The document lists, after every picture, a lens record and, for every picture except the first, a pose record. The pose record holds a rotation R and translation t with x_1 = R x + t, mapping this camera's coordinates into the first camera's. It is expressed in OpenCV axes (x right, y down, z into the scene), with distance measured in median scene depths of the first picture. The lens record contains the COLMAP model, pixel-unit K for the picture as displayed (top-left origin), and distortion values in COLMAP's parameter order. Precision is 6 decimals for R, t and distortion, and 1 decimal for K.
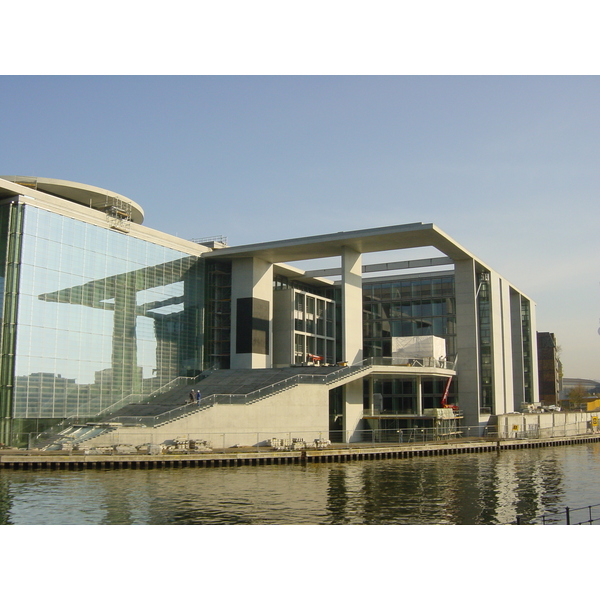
lens RADIAL K [[698.4, 0, 311.3], [0, 698.4, 300.4], [0, 0, 1]] dist [-0.134032, 0.003232]
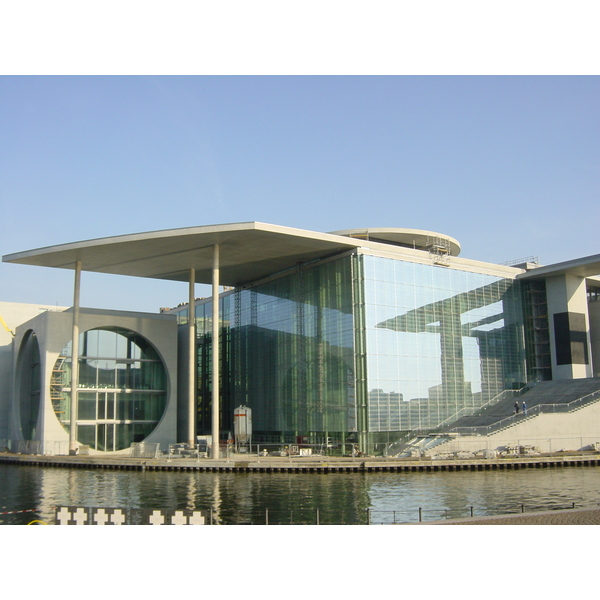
lens RADIAL K [[698.4, 0, 311.3], [0, 698.4, 300.4], [0, 0, 1]] dist [-0.134032, 0.003232]
pose [[0.897003, -0.091283, -0.432496, 0.023425], [0.083761, 0.995819, -0.036457, -0.021155], [0.434015, -0.003524, 0.900899, -0.145393]]
